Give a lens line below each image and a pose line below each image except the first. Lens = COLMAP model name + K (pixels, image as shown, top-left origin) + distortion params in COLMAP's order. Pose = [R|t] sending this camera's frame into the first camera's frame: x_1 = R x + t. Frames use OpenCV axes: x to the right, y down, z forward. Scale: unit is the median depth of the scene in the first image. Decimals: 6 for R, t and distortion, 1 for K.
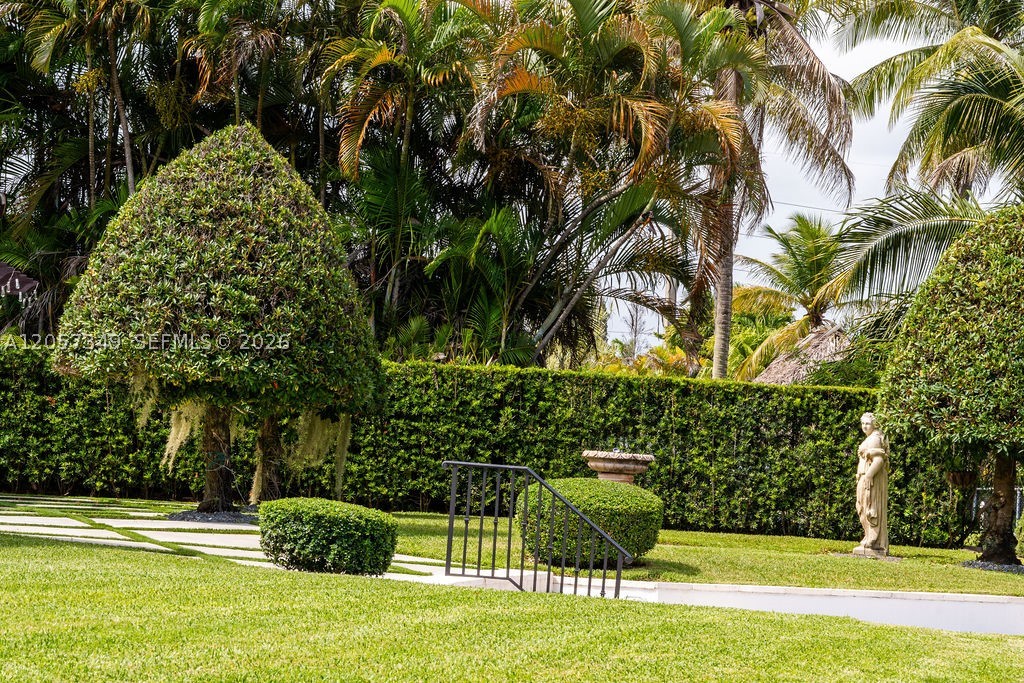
lens RADIAL K [[2785.7, 0, 512.0], [0, 2785.7, 341.5], [0, 0, 1]] dist [0.045889, 0.603664]
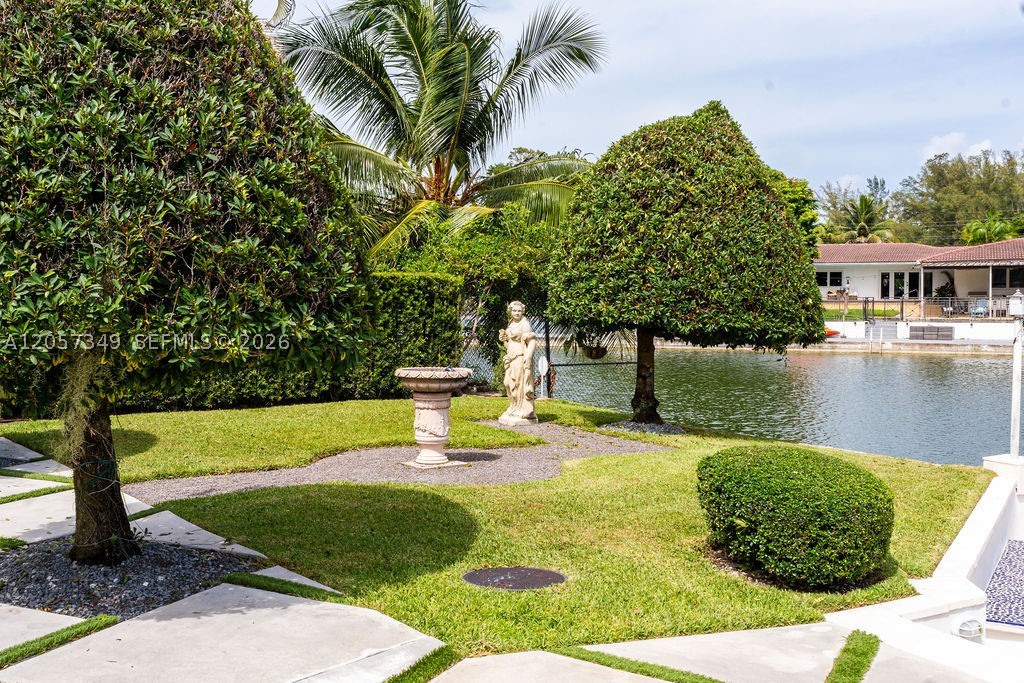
lens RADIAL K [[1062.8, 0, 512.0], [0, 1062.8, 341.5], [0, 0, 1]] dist [-0.012161, 0.005612]
pose [[0.723935, -0.089038, 0.684098, -0.179343], [0.005909, 0.992400, 0.122912, -0.011991], [-0.689842, -0.084938, 0.718960, 0.712171]]
